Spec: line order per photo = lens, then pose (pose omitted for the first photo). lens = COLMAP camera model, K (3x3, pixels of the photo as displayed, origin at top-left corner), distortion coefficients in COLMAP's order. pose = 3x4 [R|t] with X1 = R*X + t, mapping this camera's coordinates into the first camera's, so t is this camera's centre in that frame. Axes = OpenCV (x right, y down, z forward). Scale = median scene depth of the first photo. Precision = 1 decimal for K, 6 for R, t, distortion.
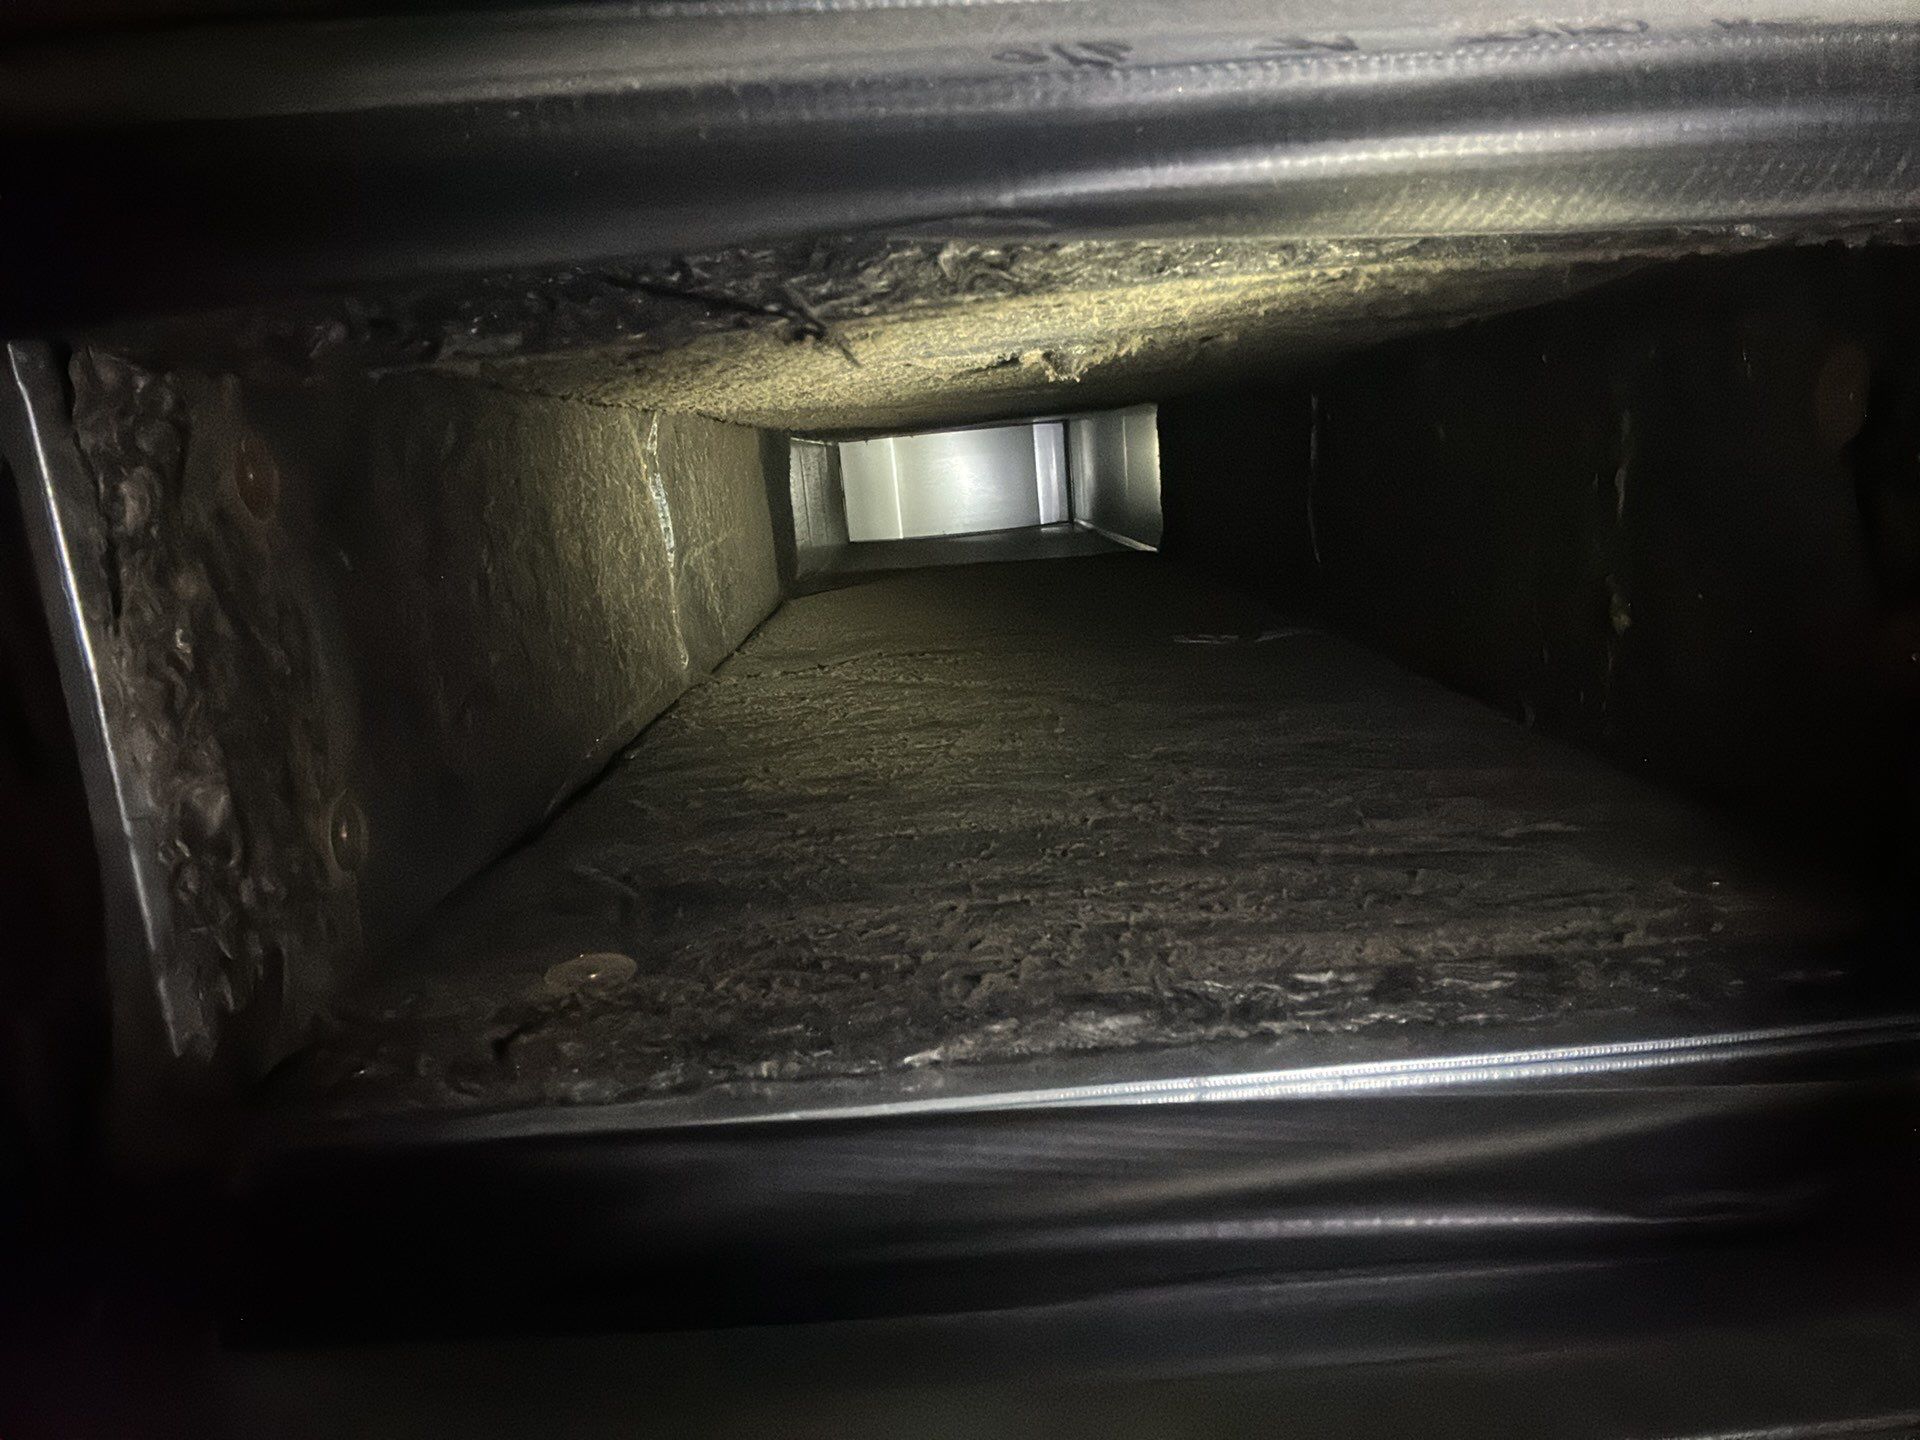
lens RADIAL K [[1342.1, 0, 960.0], [0, 1342.1, 720.0], [0, 0, 1]] dist [0.110766, -0.197435]
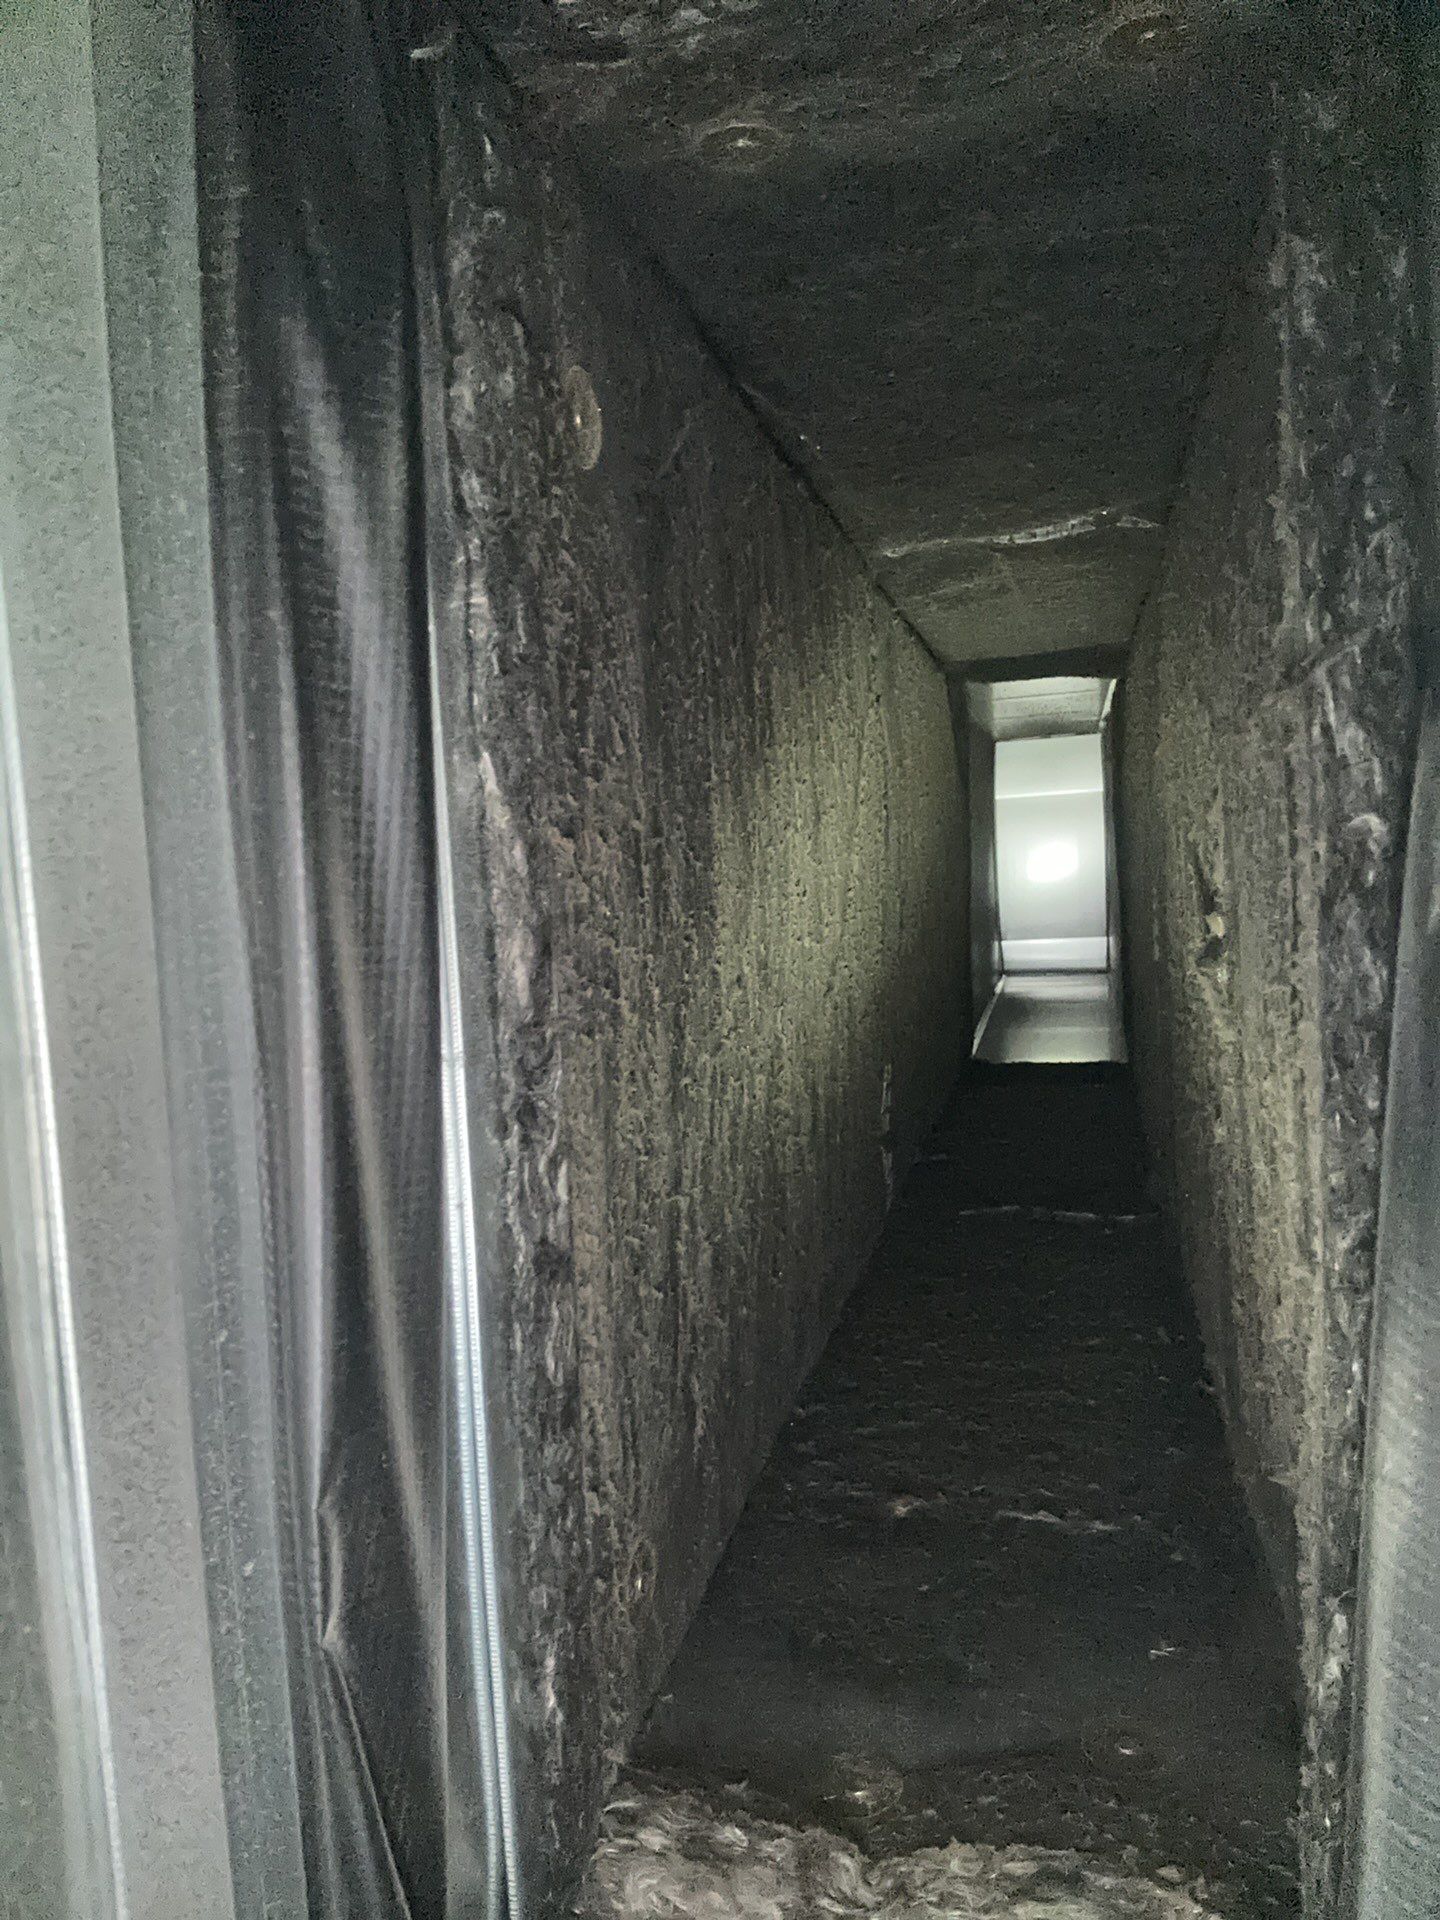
lens RADIAL K [[1340.7, 0, 711.4], [0, 1340.7, 972.0], [0, 0, 1]] dist [0.101594, -0.123939]
pose [[-0.036877, 0.995484, 0.087476, 0.023085], [-0.997353, -0.042153, 0.059244, 0.032203], [0.062664, -0.085059, 0.994403, 0.059921]]
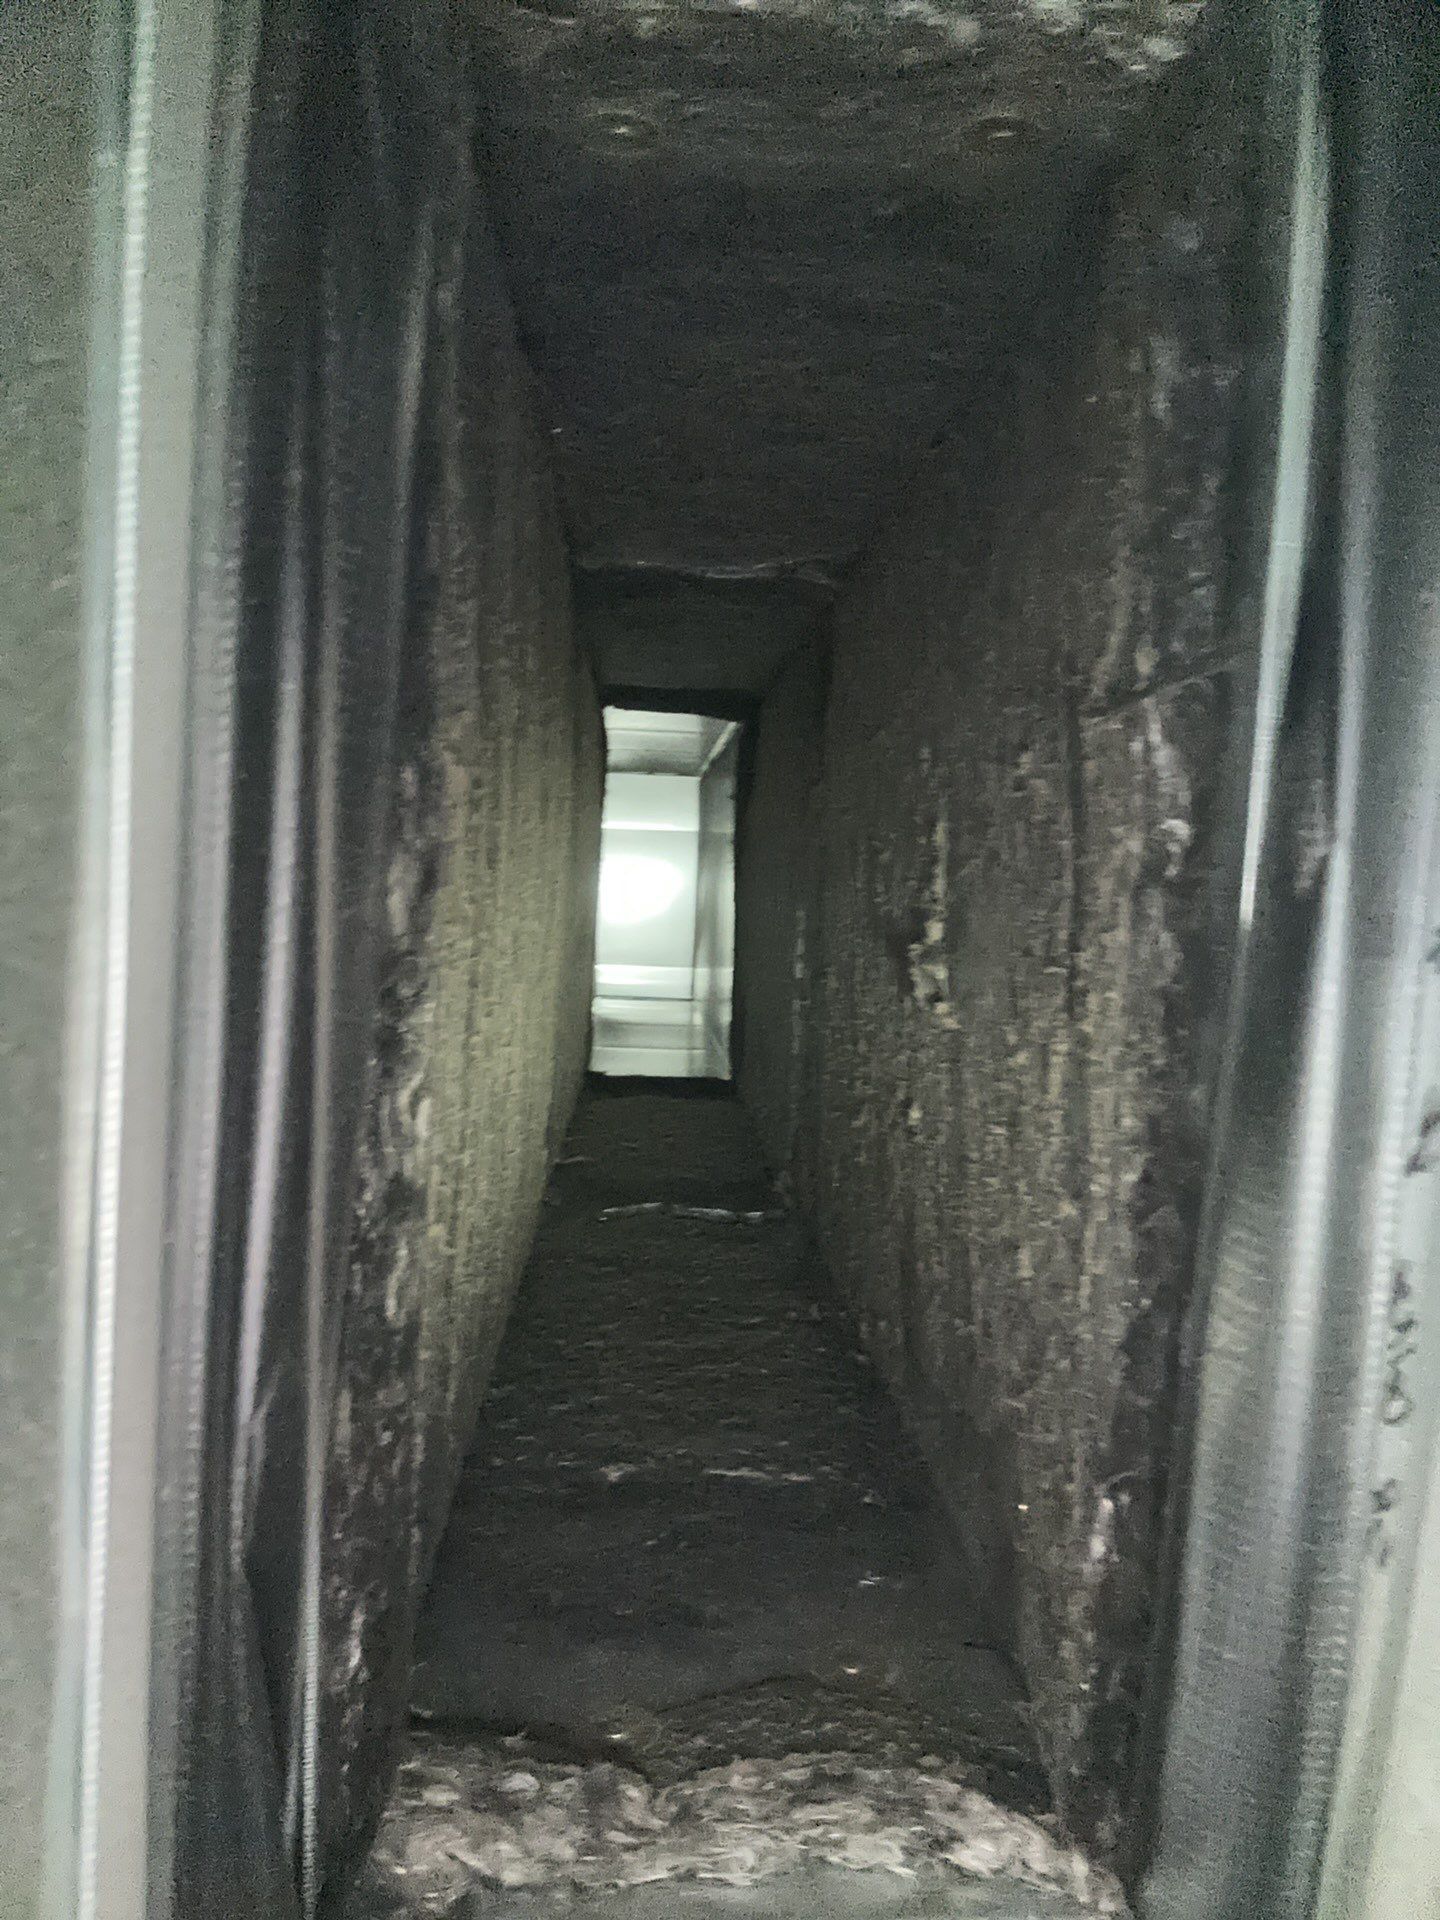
lens RADIAL K [[1340.7, 0, 711.4], [0, 1340.7, 972.0], [0, 0, 1]] dist [0.101594, -0.123939]
pose [[-0.128241, 0.991050, 0.037058, 0.098085], [-0.955019, -0.113332, -0.274035, 0.261793], [-0.267382, -0.070534, 0.961006, 0.045756]]
